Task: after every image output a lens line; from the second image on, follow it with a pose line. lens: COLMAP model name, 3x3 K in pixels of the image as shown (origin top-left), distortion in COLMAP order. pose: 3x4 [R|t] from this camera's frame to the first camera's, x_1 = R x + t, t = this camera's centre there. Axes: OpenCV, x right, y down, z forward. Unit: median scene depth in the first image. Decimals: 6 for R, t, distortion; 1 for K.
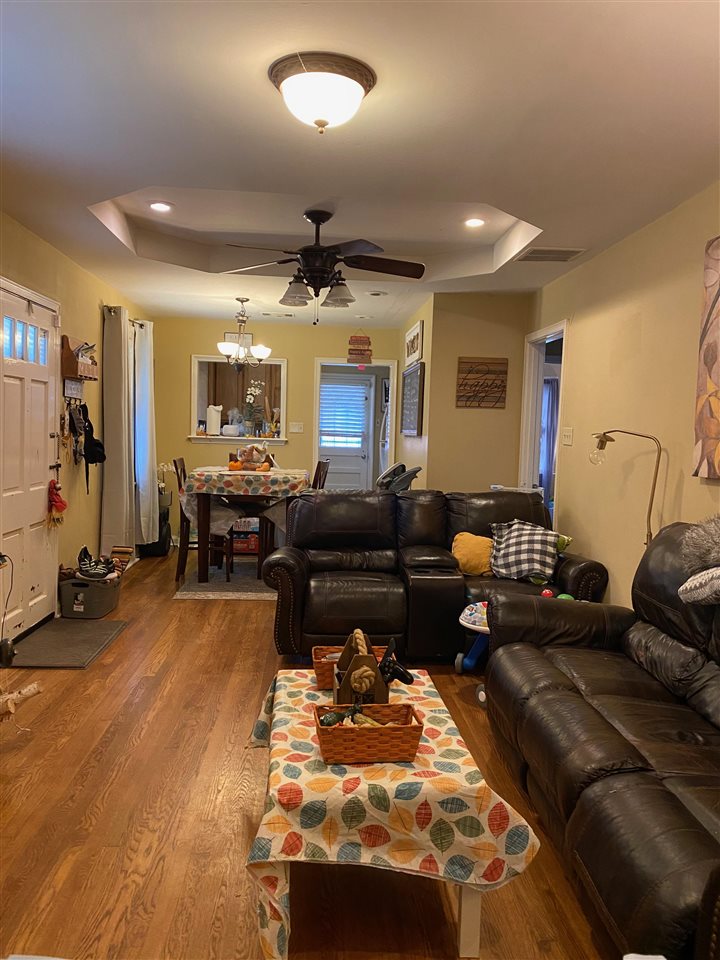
lens RADIAL K [[718.7, 0, 359.5], [0, 718.7, 478.8], [0, 0, 1]] dist [0.001317, -0.008414]
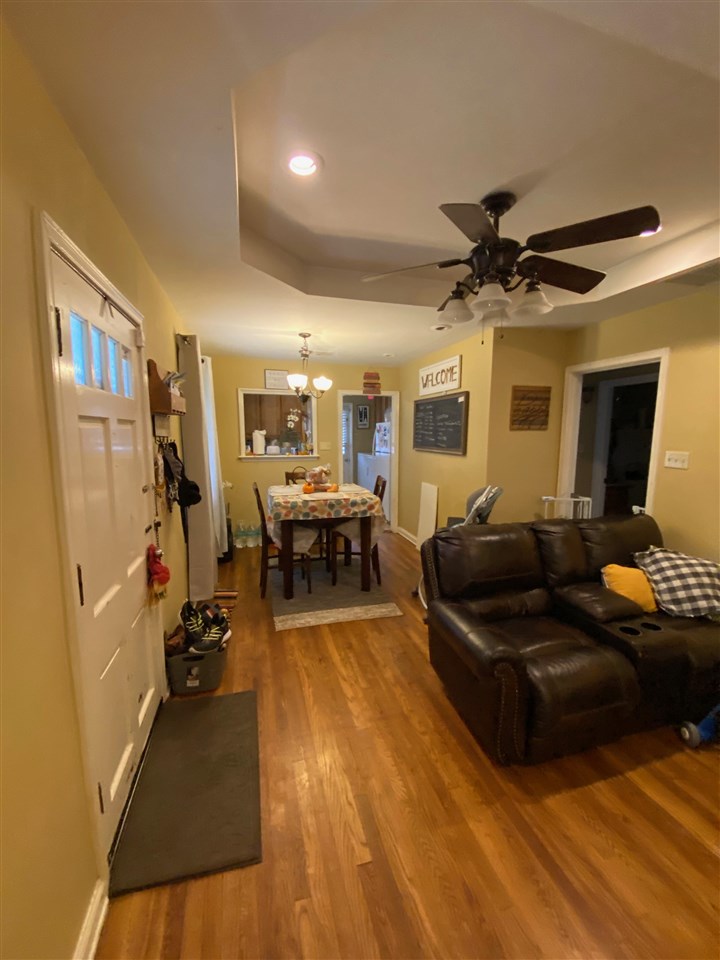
lens RADIAL K [[390.4, 0, 361.8], [0, 390.4, 485.6], [0, 0, 1]] dist [0.000777, -0.000304]
pose [[0.981356, -0.056115, 0.183826, -0.218896], [0.043564, 0.996480, 0.071623, -0.066590], [-0.187198, -0.062279, 0.980346, 0.427705]]
